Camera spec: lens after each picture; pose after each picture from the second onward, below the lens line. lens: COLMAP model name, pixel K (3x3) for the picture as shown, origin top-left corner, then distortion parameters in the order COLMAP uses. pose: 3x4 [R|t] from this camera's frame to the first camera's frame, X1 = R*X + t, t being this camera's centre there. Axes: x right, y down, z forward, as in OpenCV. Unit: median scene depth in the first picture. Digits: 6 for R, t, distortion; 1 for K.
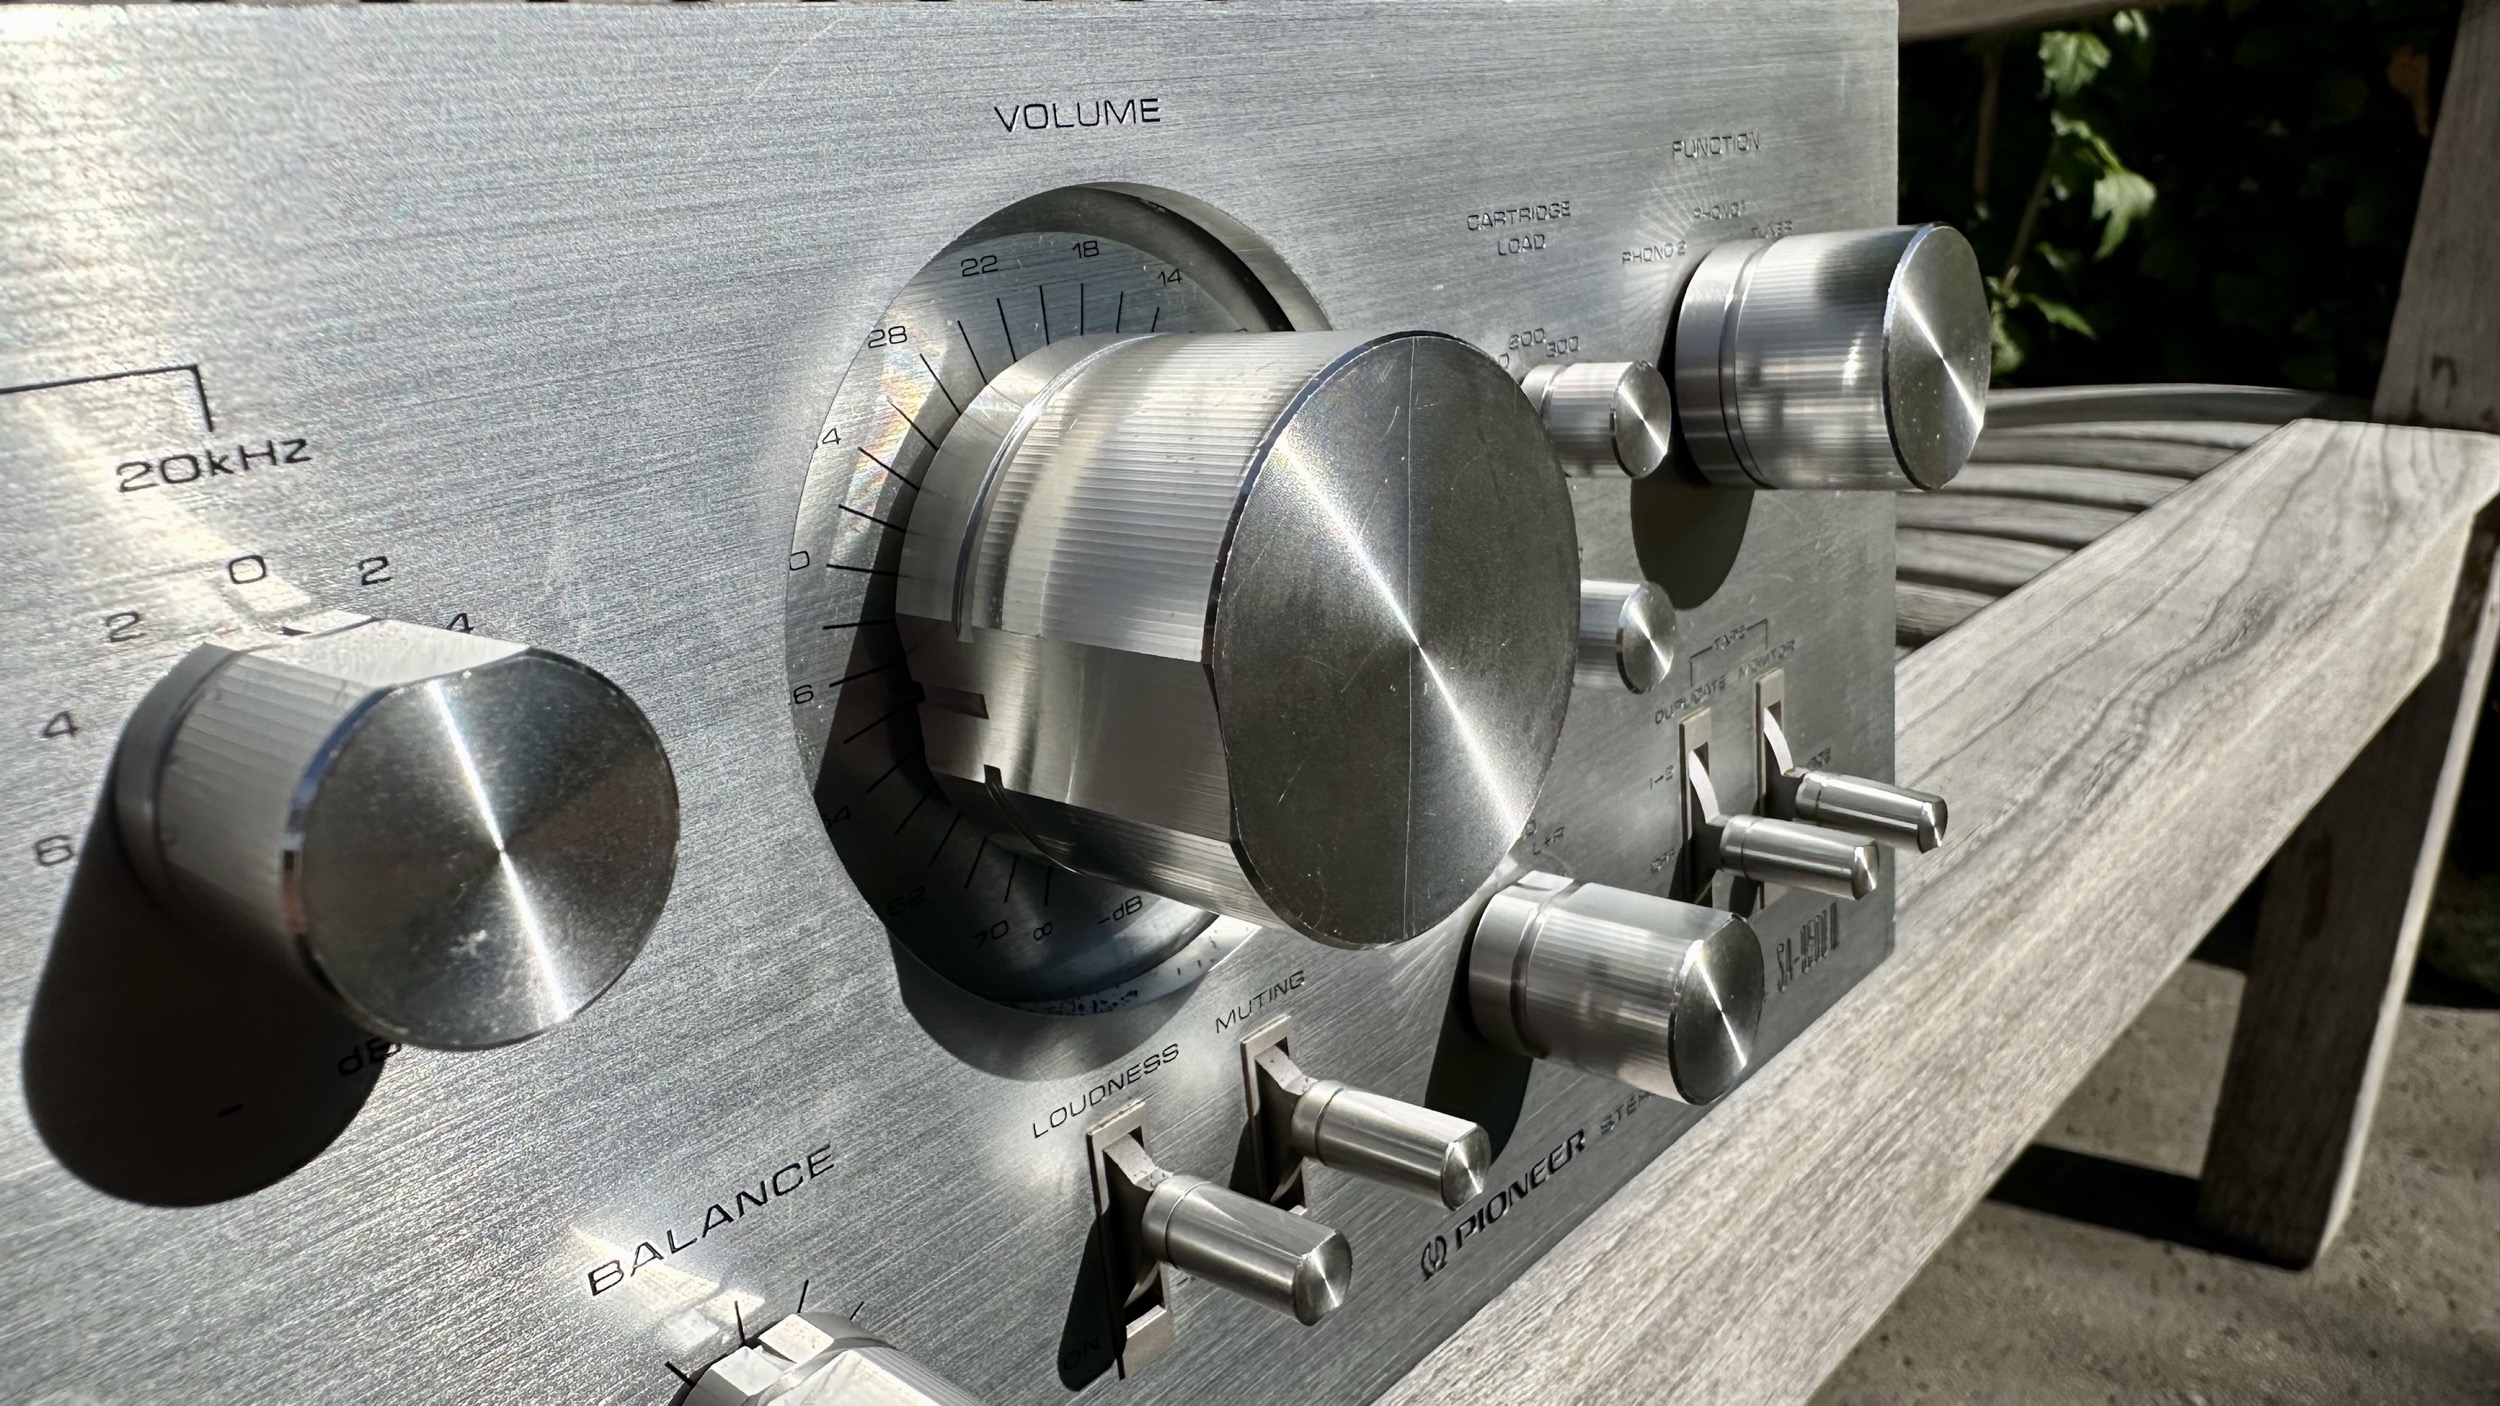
lens RADIAL K [[1766.2, 0, 1173.8], [0, 1766.2, 693.4], [0, 0, 1]] dist [-0.010313, -0.003286]
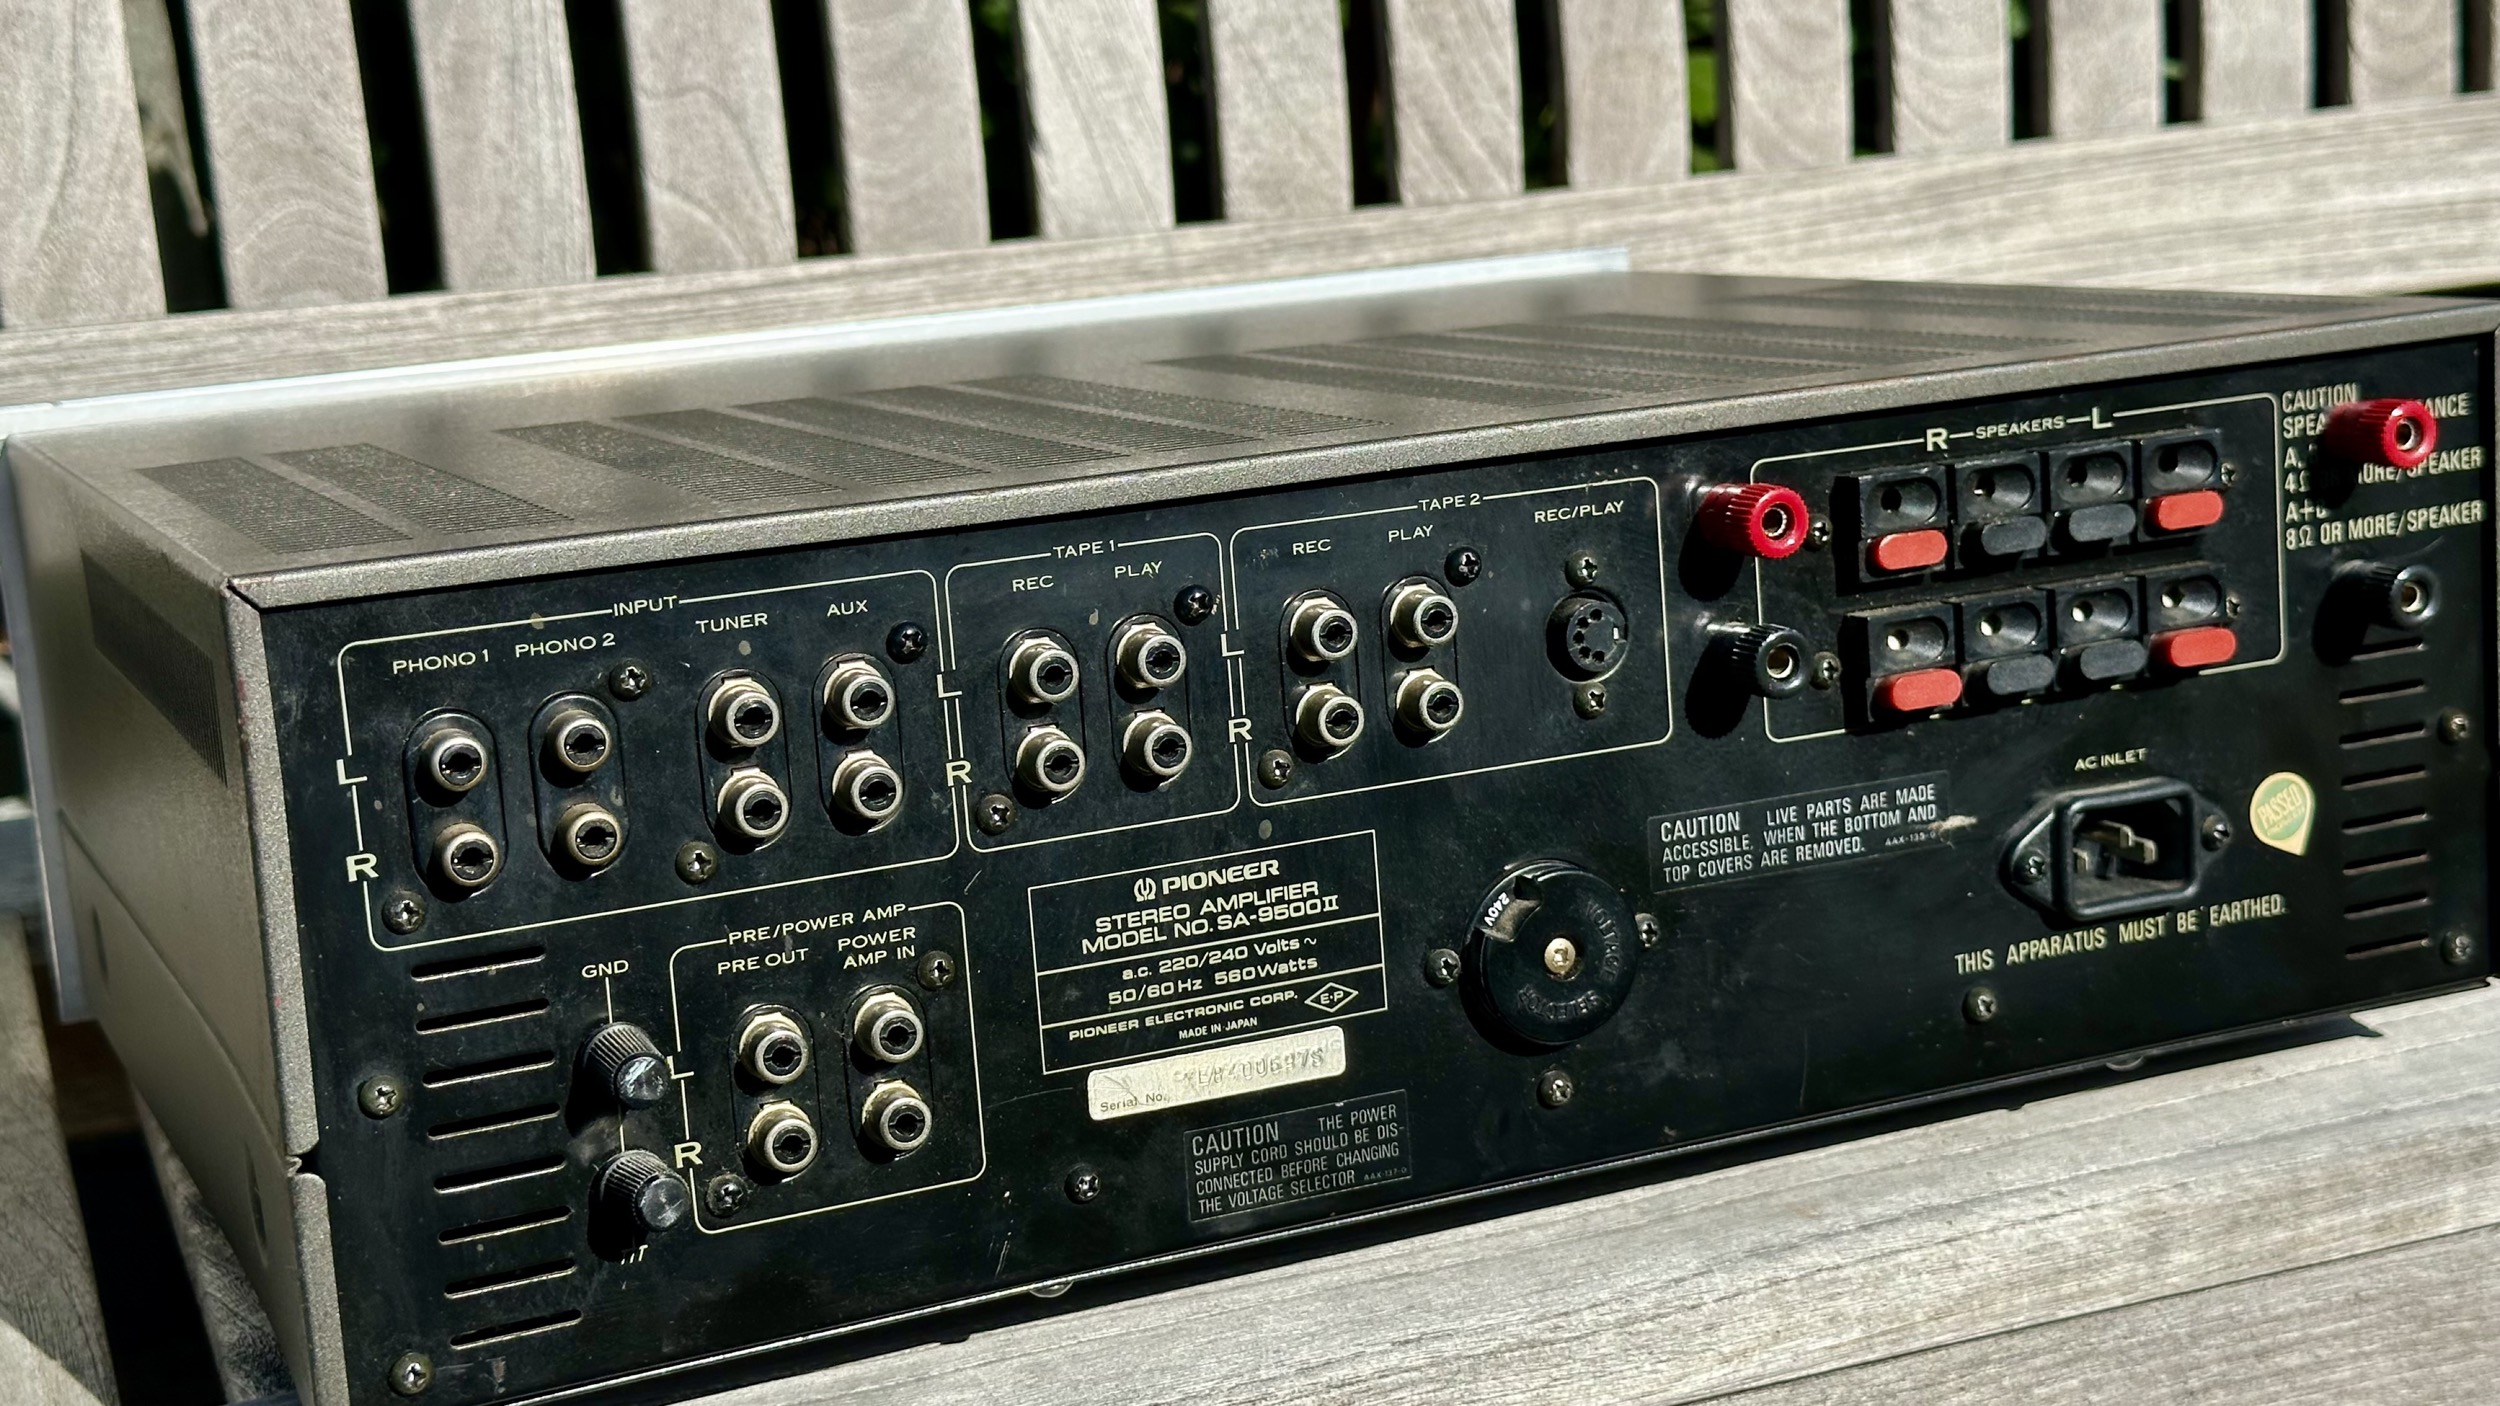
lens RADIAL K [[3502.2, 0, 1249.9], [0, 3502.2, 668.7], [0, 0, 1]] dist [0.179426, -0.307381]
pose [[0.909823, 0.111798, -0.399653, 1.468422], [-0.132799, 0.990824, -0.025149, -0.004062], [0.393174, 0.075955, 0.916321, -2.573397]]
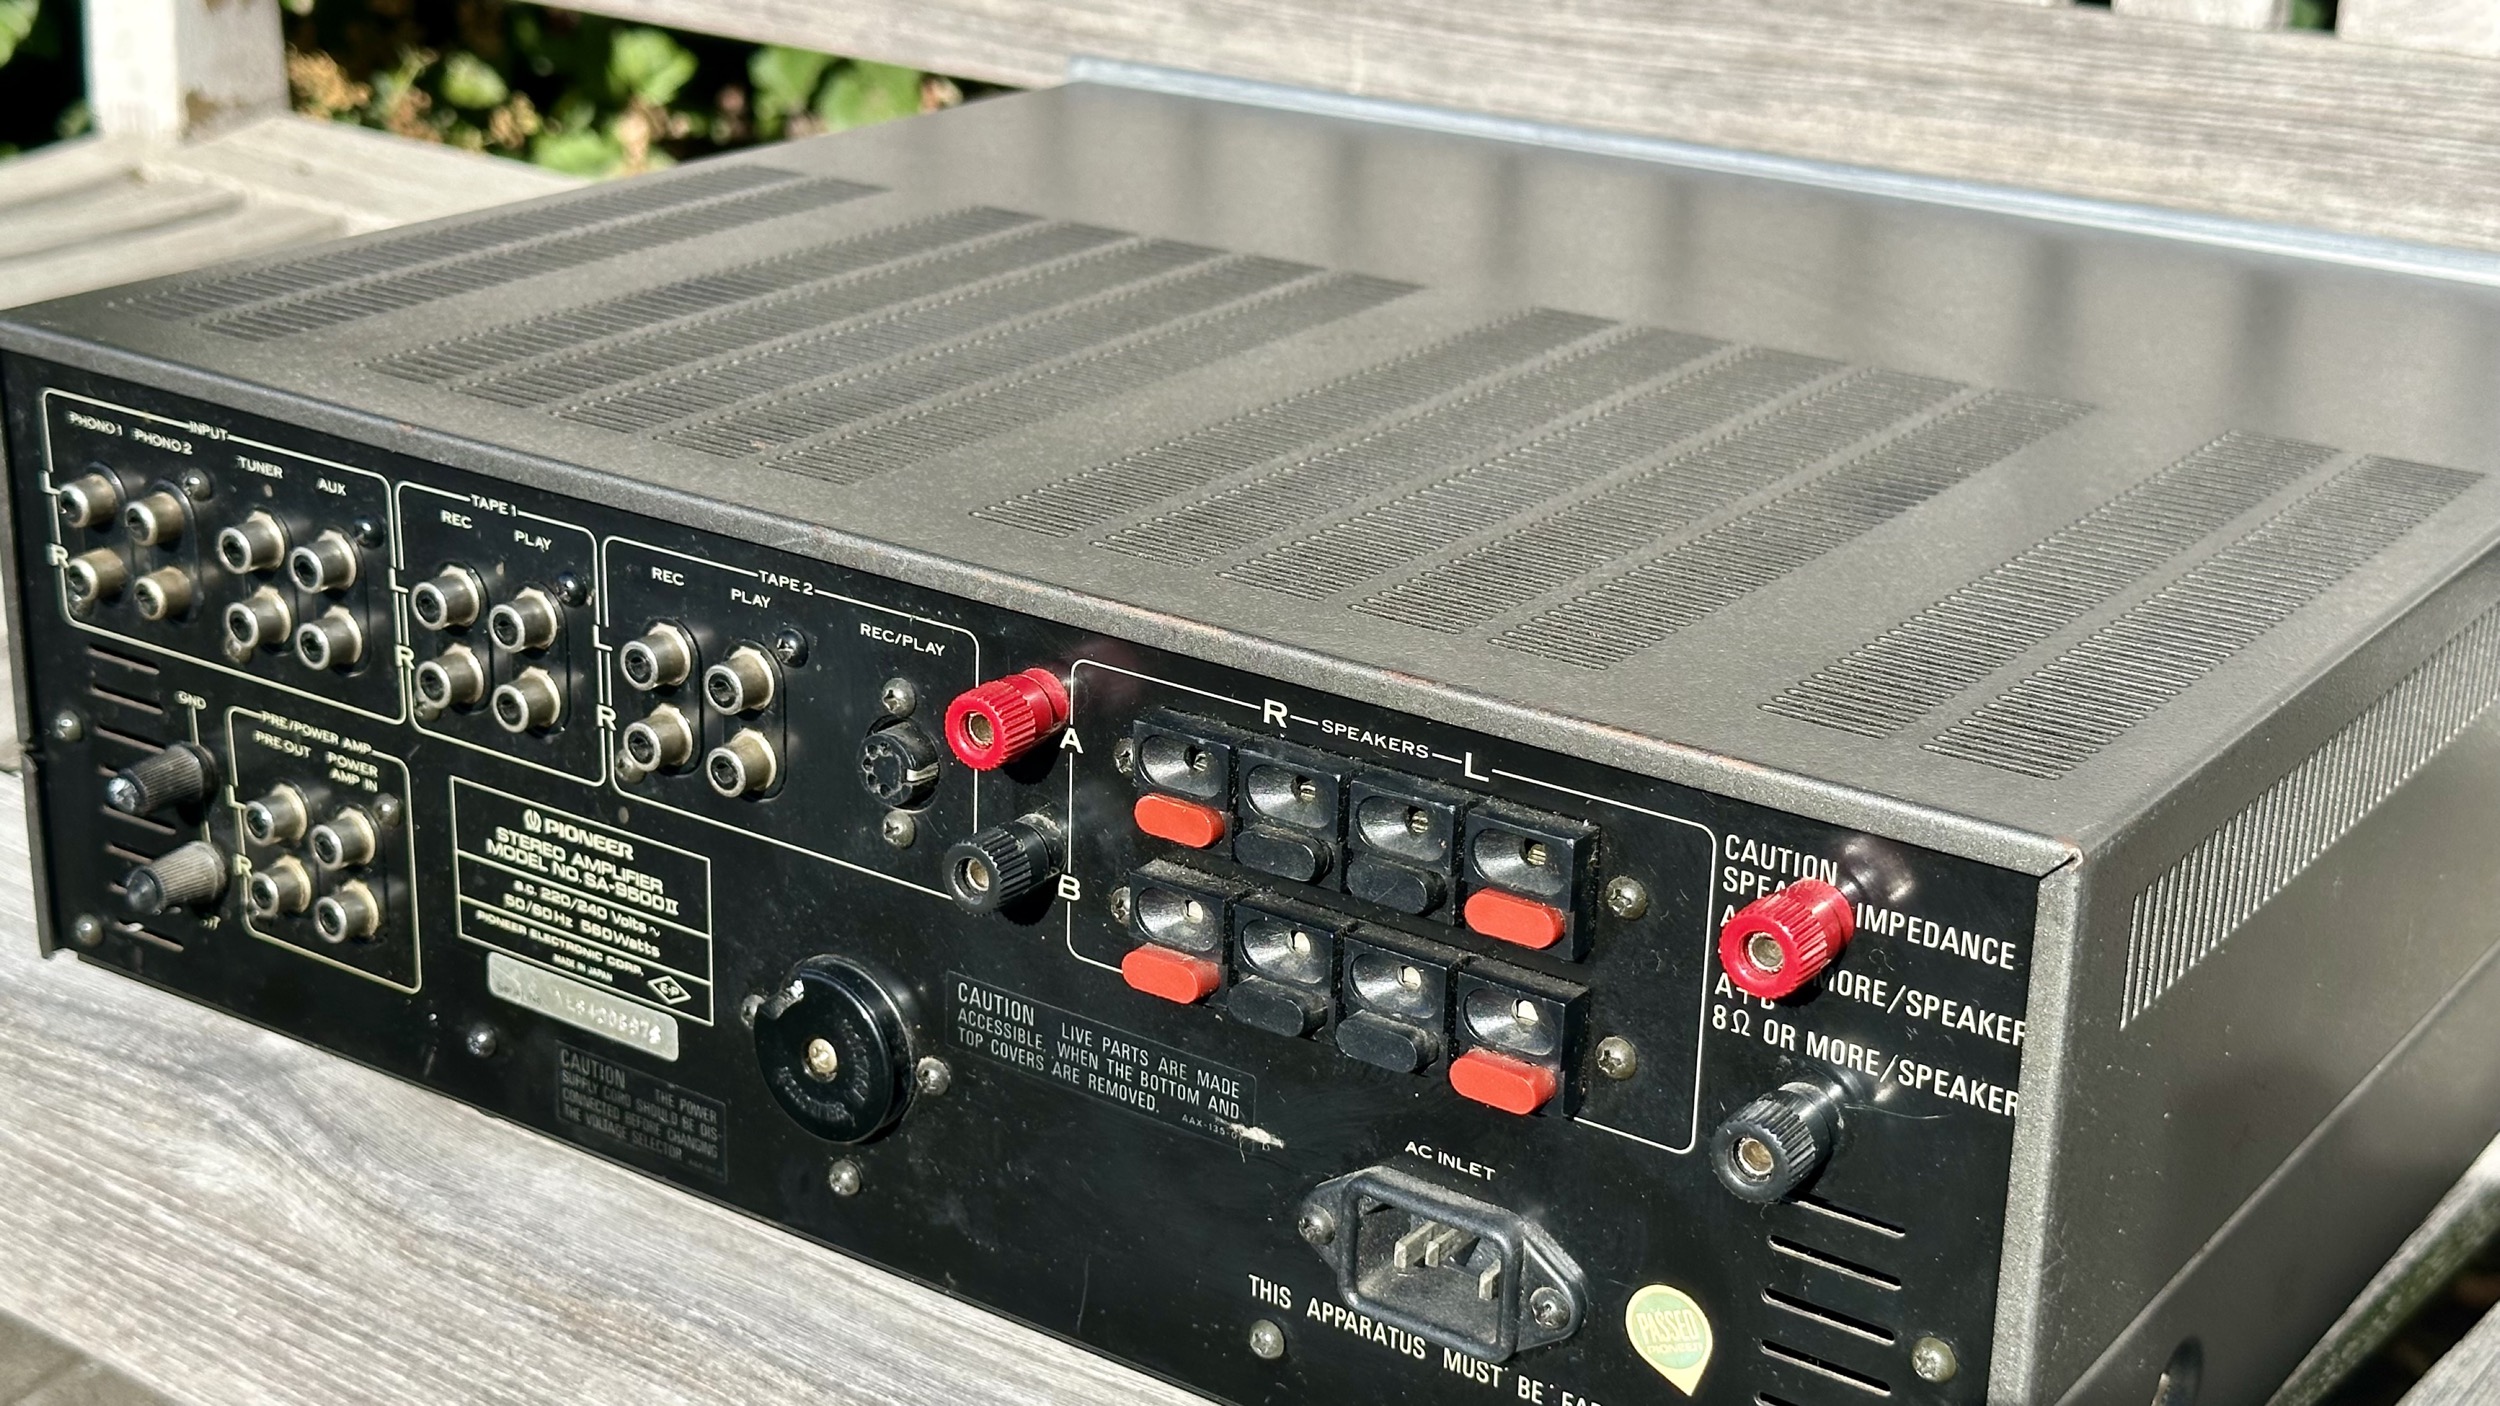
lens RADIAL K [[3502.2, 0, 1249.9], [0, 3502.2, 668.7], [0, 0, 1]] dist [0.179426, -0.307381]
pose [[0.115274, 0.441949, -0.889603, 3.644882], [-0.289536, 0.871633, 0.395505, -1.952973], [0.950200, 0.211981, 0.228437, 0.835444]]
